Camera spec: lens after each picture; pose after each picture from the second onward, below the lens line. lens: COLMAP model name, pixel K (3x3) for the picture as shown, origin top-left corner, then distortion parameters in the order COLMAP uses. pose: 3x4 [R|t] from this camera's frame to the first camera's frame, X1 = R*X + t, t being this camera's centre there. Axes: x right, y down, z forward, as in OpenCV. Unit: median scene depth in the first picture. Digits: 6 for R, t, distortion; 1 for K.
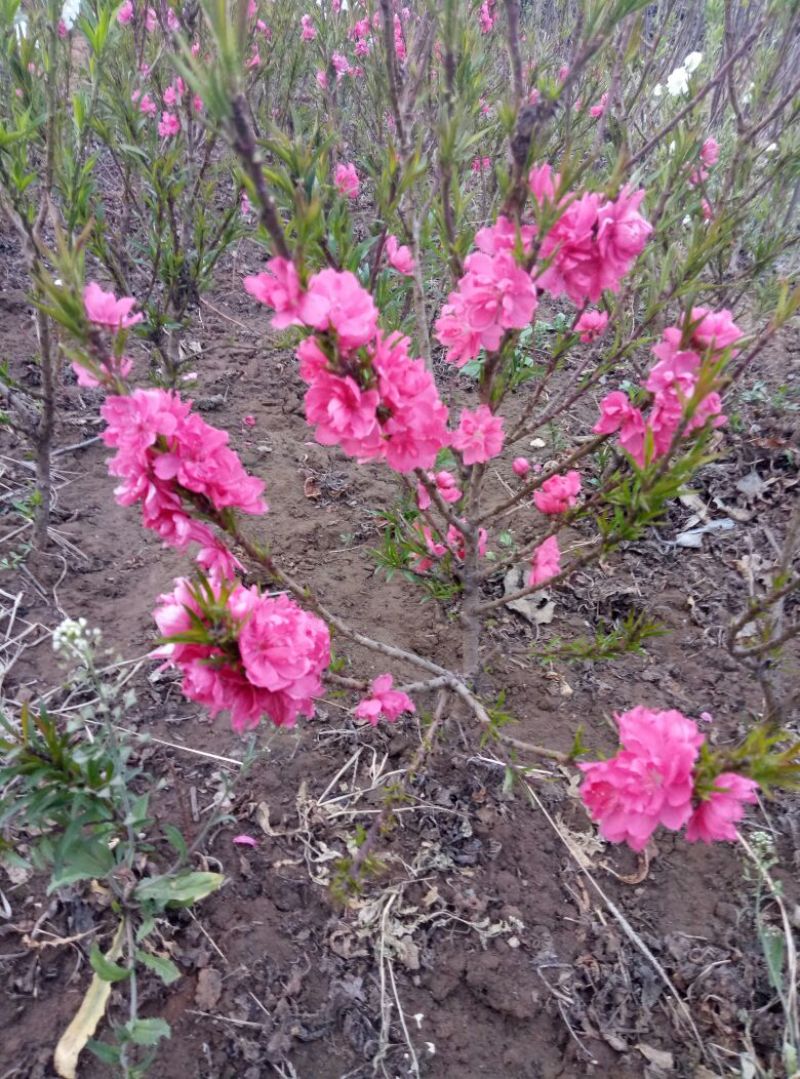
lens RADIAL K [[781.5, 0, 384.9], [0, 781.5, 539.1], [0, 0, 1]] dist [0.008436, 0.012201]
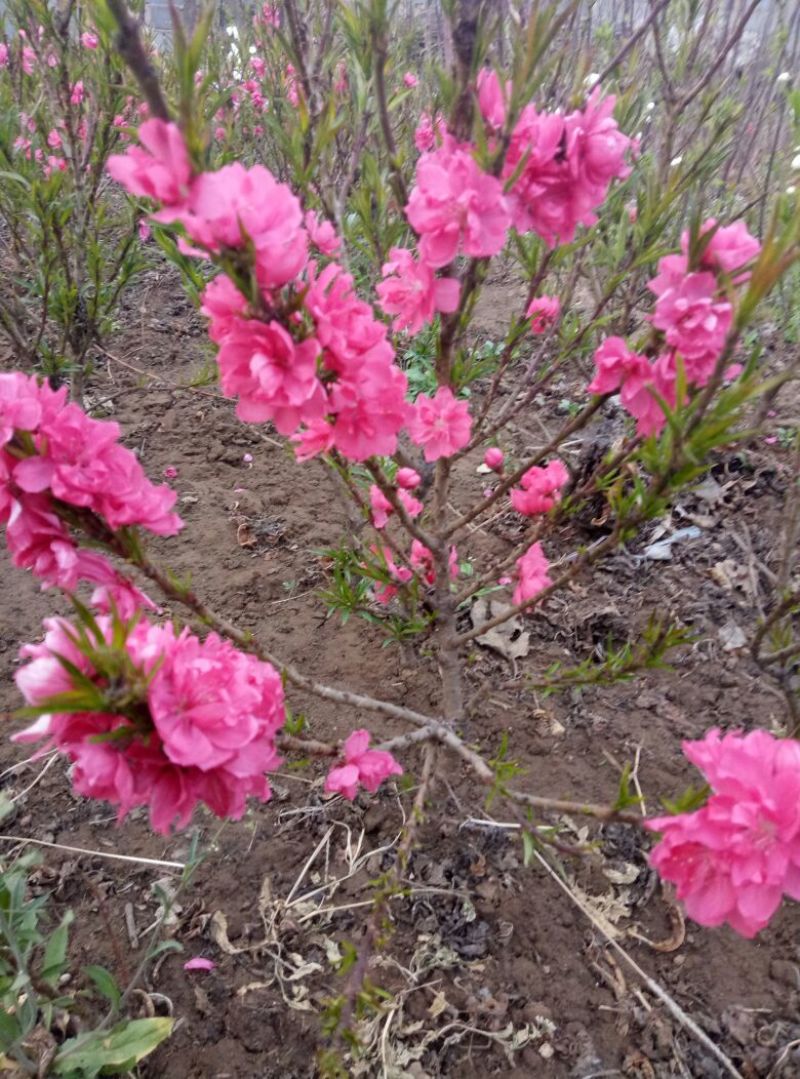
lens RADIAL K [[781.5, 0, 384.9], [0, 781.5, 539.1], [0, 0, 1]] dist [0.008436, 0.012201]
pose [[0.991992, -0.097365, 0.080442, -0.012084], [0.103255, 0.992000, -0.072620, 0.030686], [-0.072727, 0.080344, 0.994110, 0.149245]]
